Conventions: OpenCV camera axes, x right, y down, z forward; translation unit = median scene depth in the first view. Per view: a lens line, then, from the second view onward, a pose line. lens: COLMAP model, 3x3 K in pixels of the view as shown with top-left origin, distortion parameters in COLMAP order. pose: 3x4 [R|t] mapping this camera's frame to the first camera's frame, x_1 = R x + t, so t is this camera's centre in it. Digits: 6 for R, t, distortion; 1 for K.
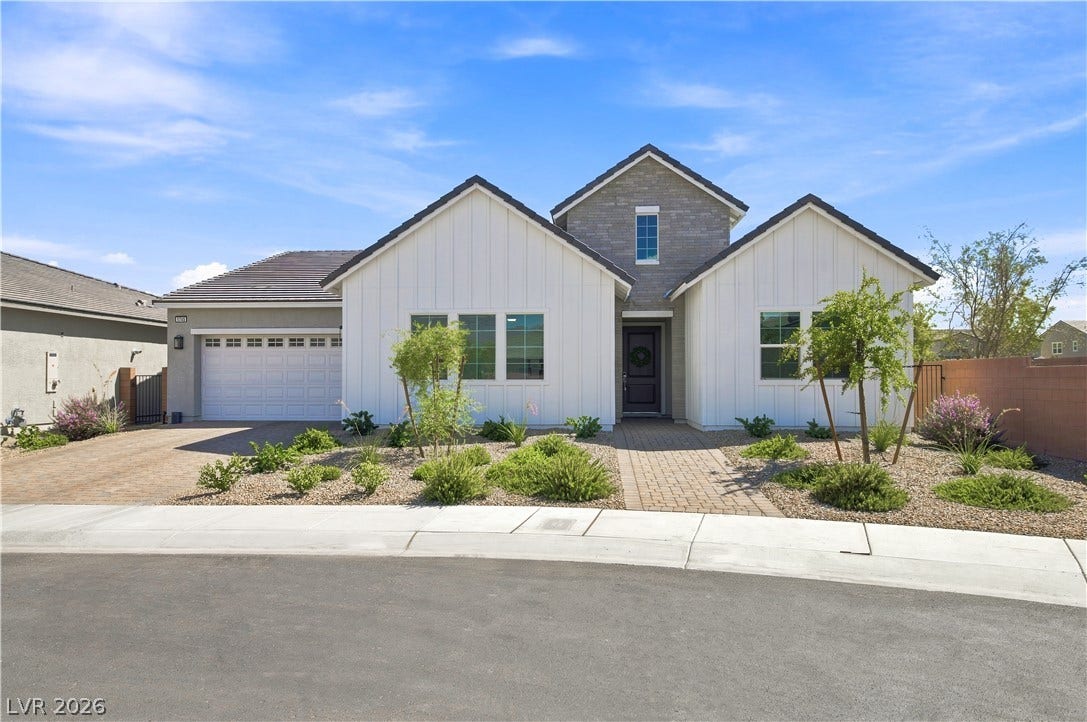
lens RADIAL K [[651.1, 0, 543.5], [0, 651.1, 361.0], [0, 0, 1]] dist [0.008888, 0.000219]
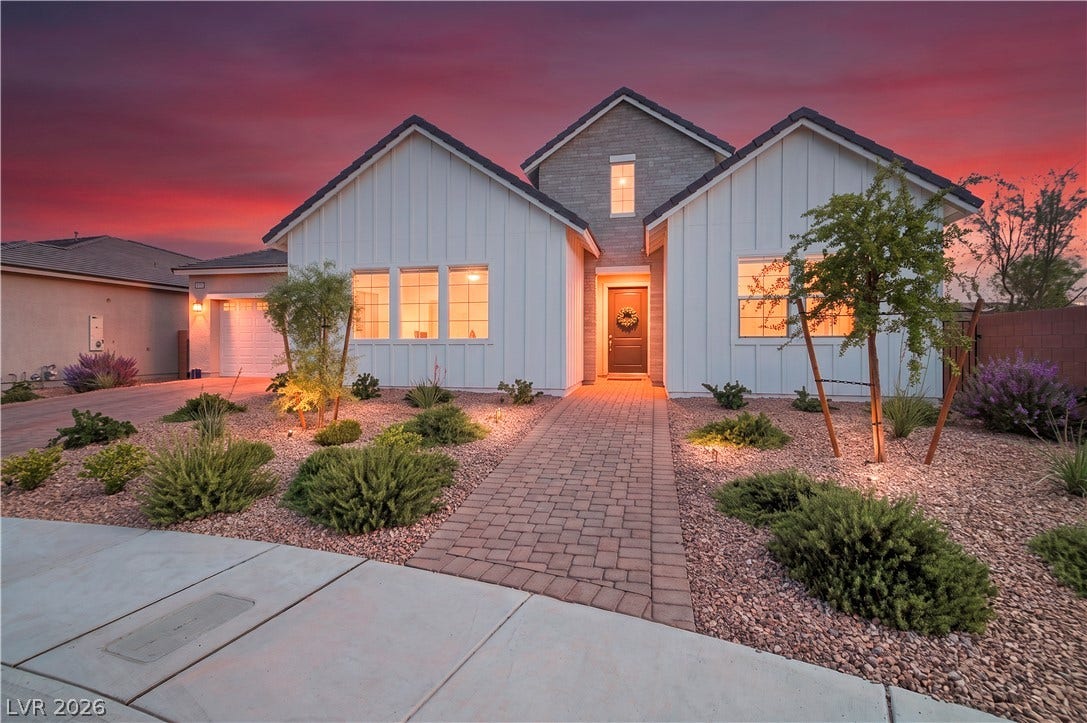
lens RADIAL K [[497.7, 0, 522.4], [0, 497.7, 341.4], [0, 0, 1]] dist [-0.000092, -0.001235]
pose [[0.988930, 0.001348, -0.148379, 0.126483], [0.002074, 0.999735, 0.022908, 0.014748], [0.148371, -0.022962, 0.988665, 0.268808]]
